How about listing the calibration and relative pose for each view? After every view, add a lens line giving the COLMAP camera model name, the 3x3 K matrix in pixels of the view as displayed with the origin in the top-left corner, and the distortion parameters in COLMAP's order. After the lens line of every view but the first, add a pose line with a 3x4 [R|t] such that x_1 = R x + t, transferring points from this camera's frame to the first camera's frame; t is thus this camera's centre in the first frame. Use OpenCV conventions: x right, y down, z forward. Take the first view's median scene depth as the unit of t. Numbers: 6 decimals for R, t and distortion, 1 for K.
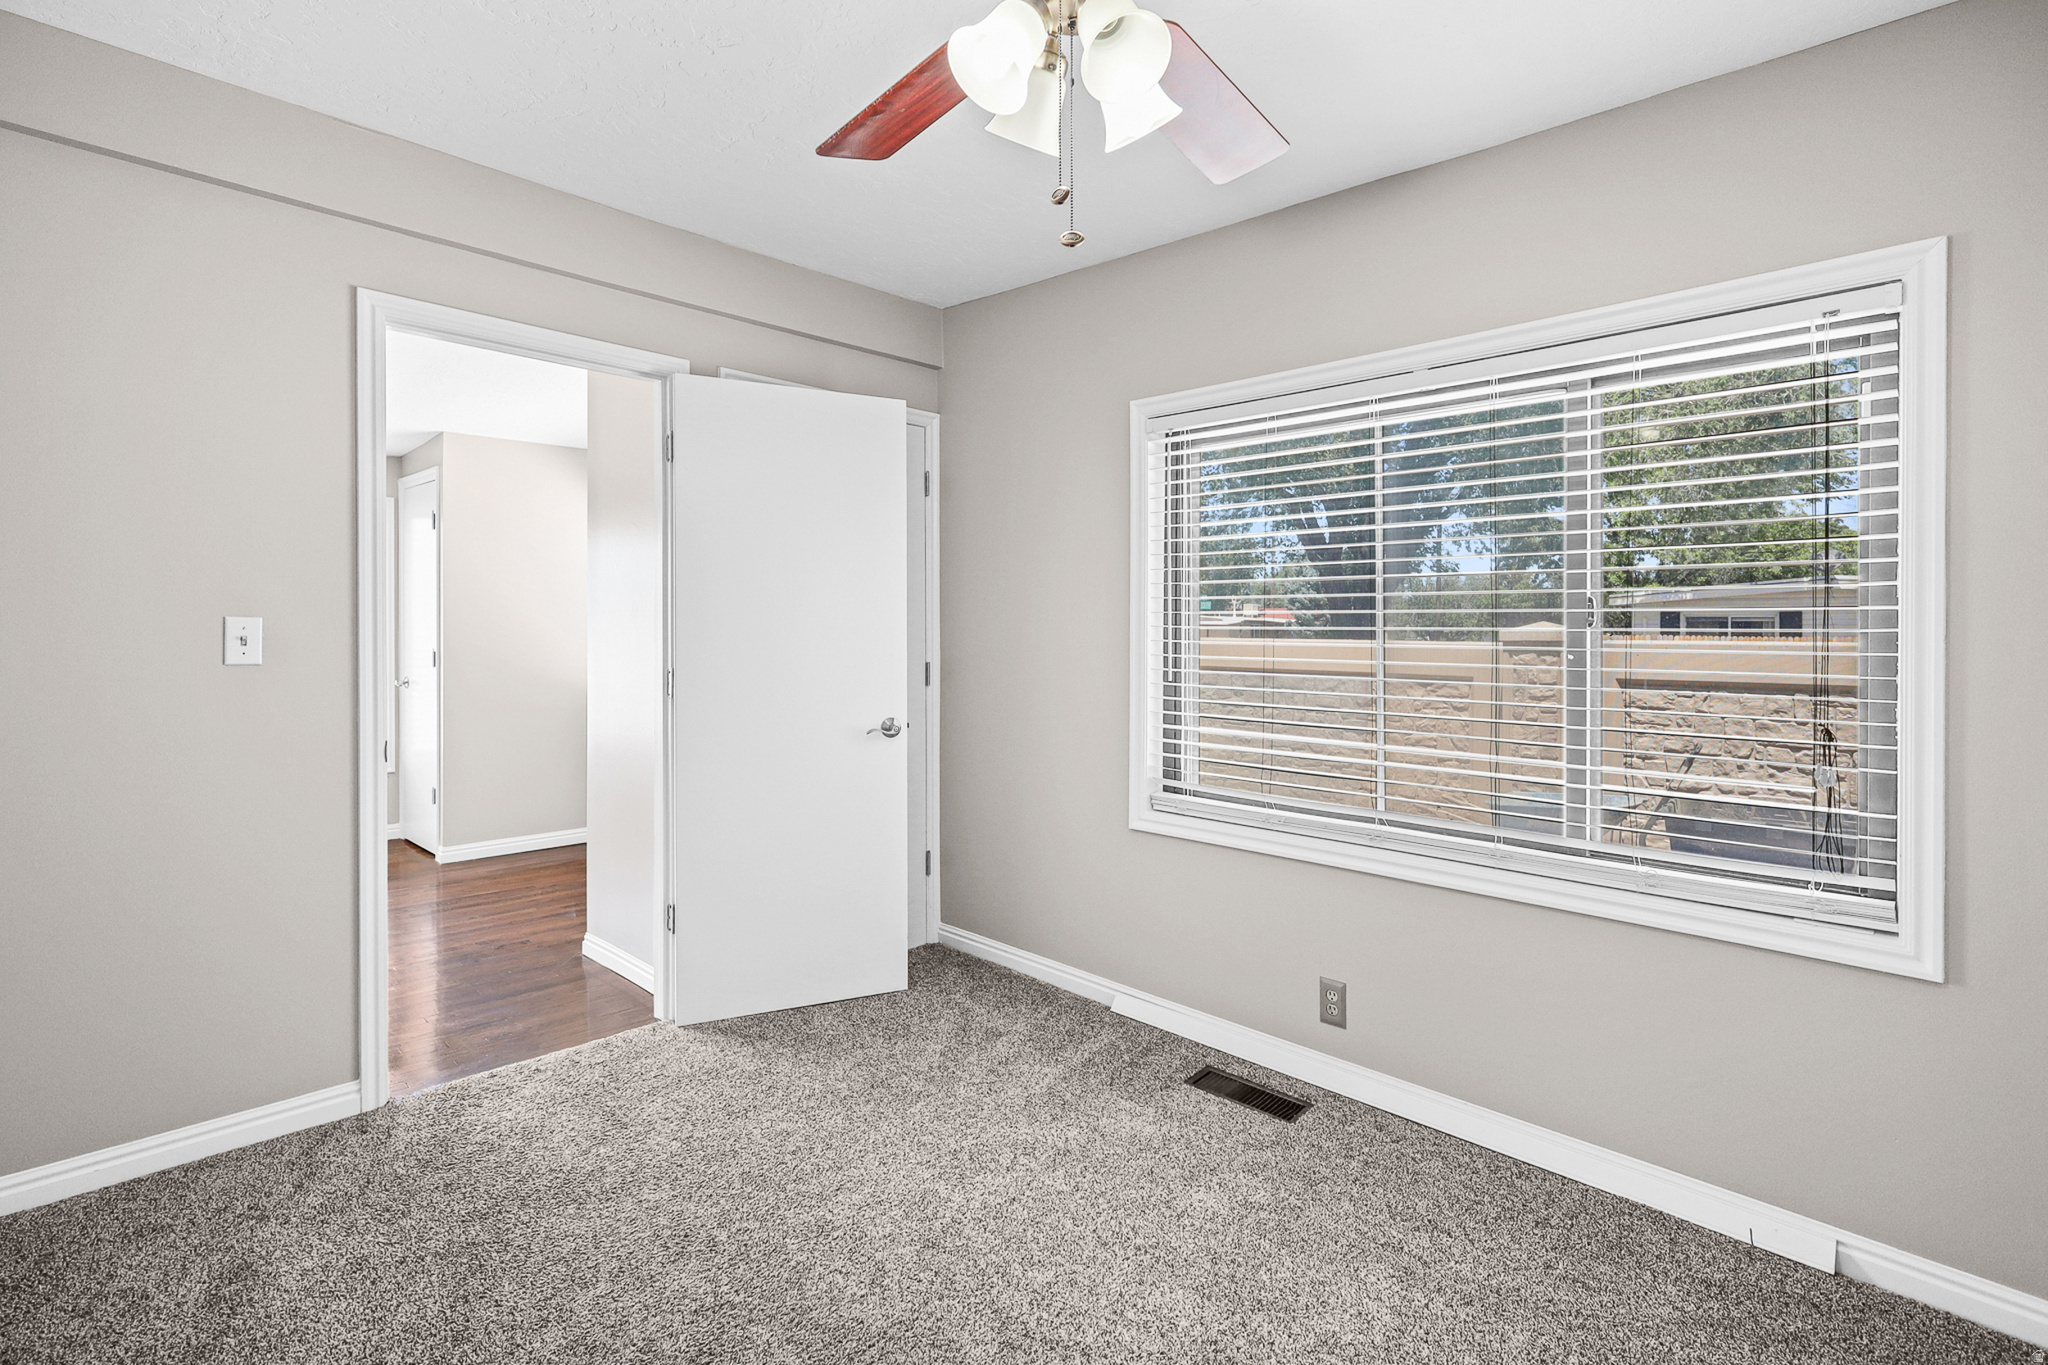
lens RADIAL K [[963.0, 0, 1027.1], [0, 963.0, 646.5], [0, 0, 1]] dist [-0.002337, -0.000342]
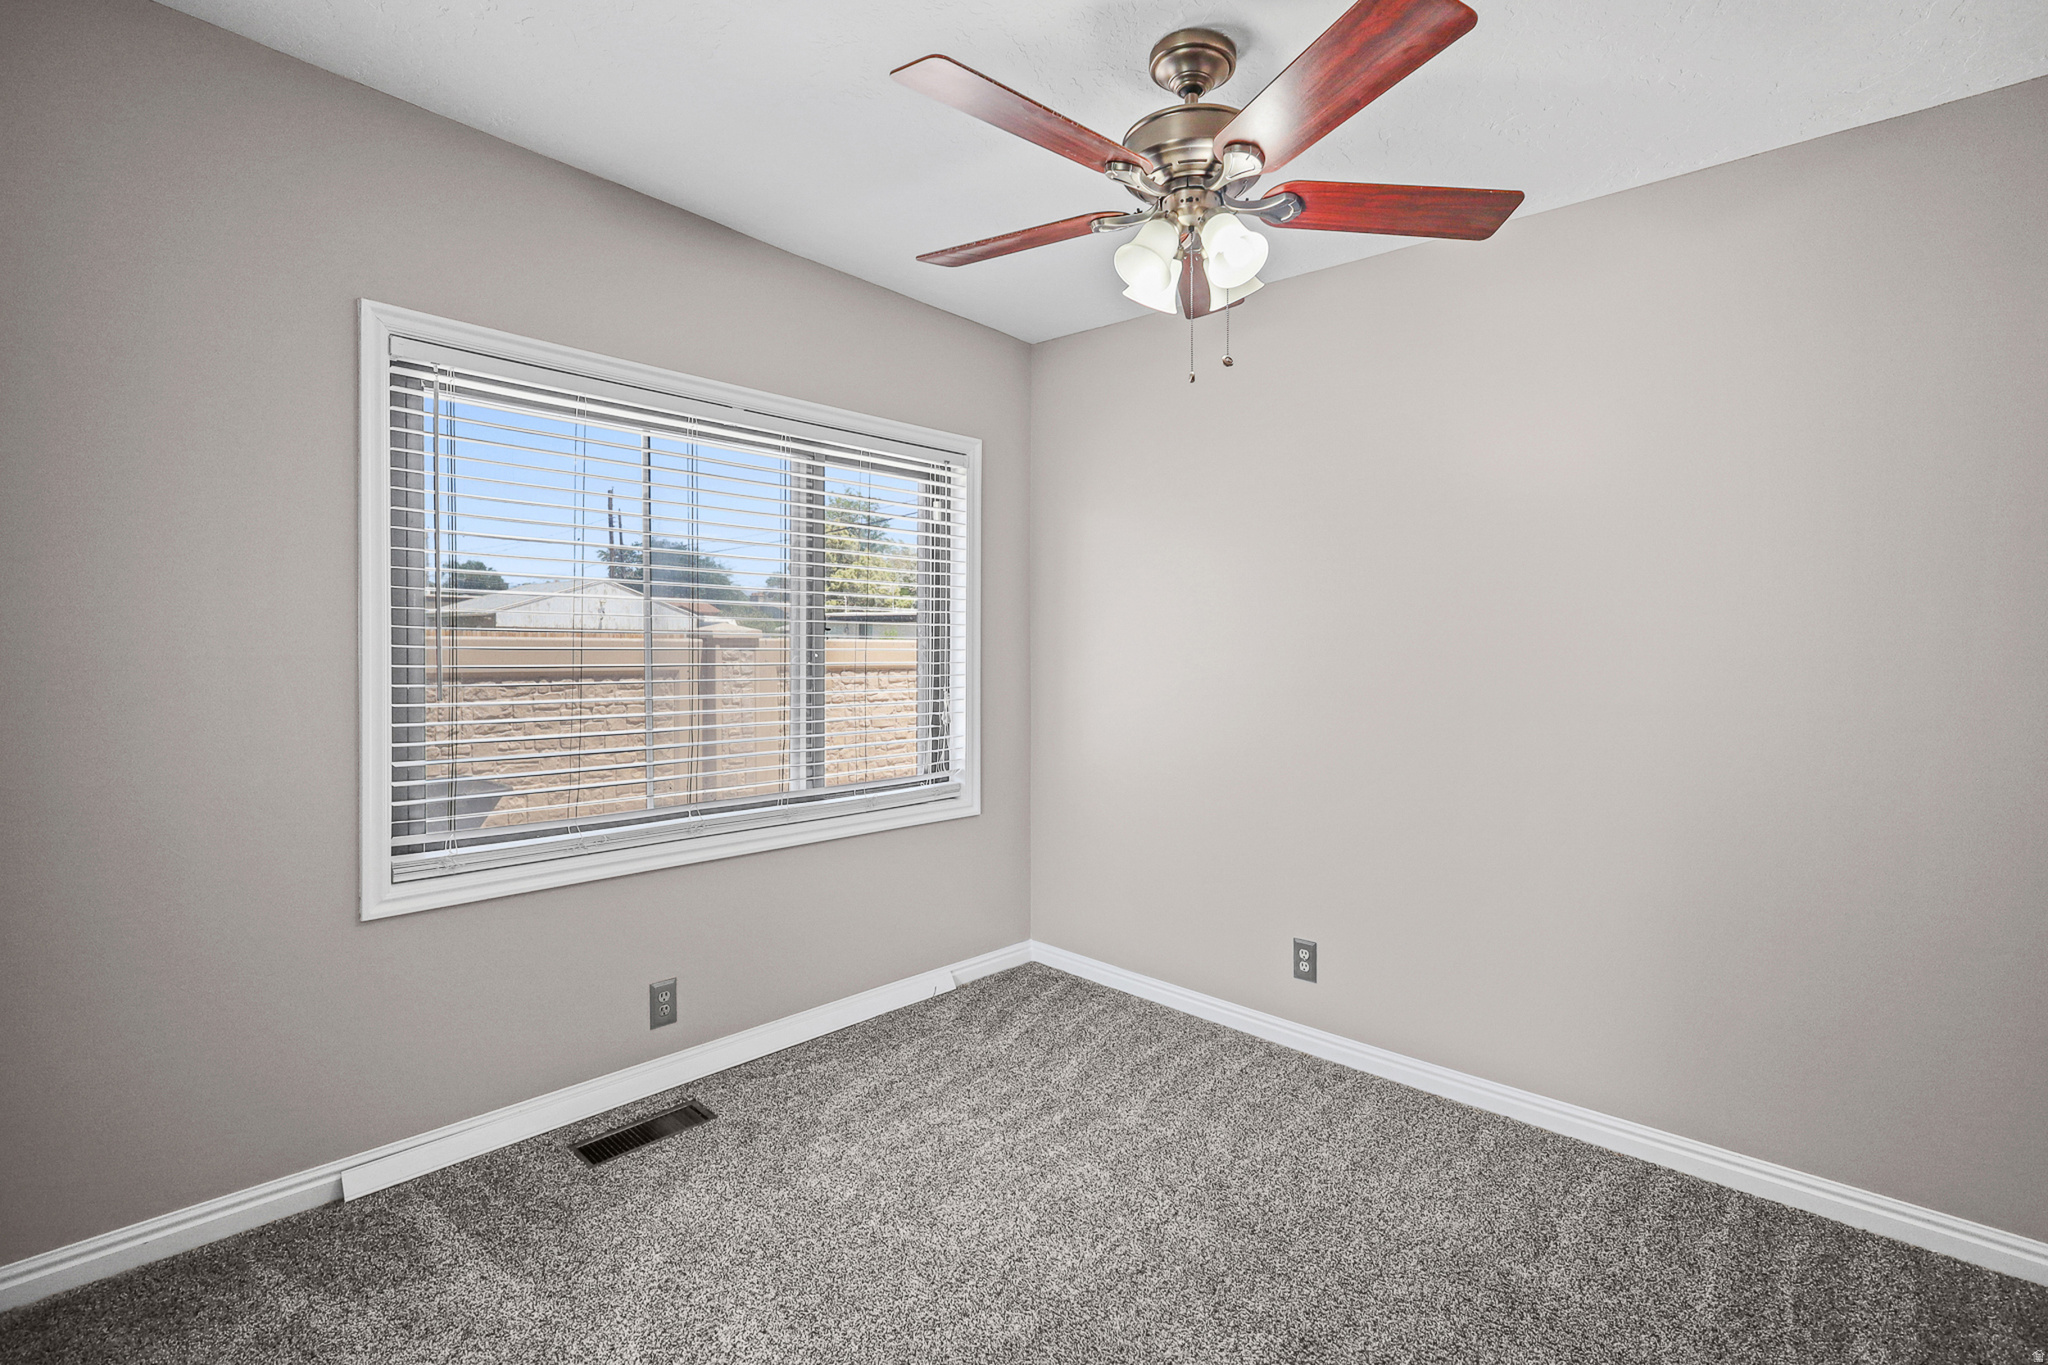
lens RADIAL K [[953.9, 0, 1023.8], [0, 953.9, 636.1], [0, 0, 1]] dist [-0.001308, 0.000173]
pose [[-0.028448, -0.000505, 0.999595, -0.688550], [0.005626, 0.999984, 0.000666, -0.013441], [-0.999579, 0.005642, -0.028445, 0.644174]]
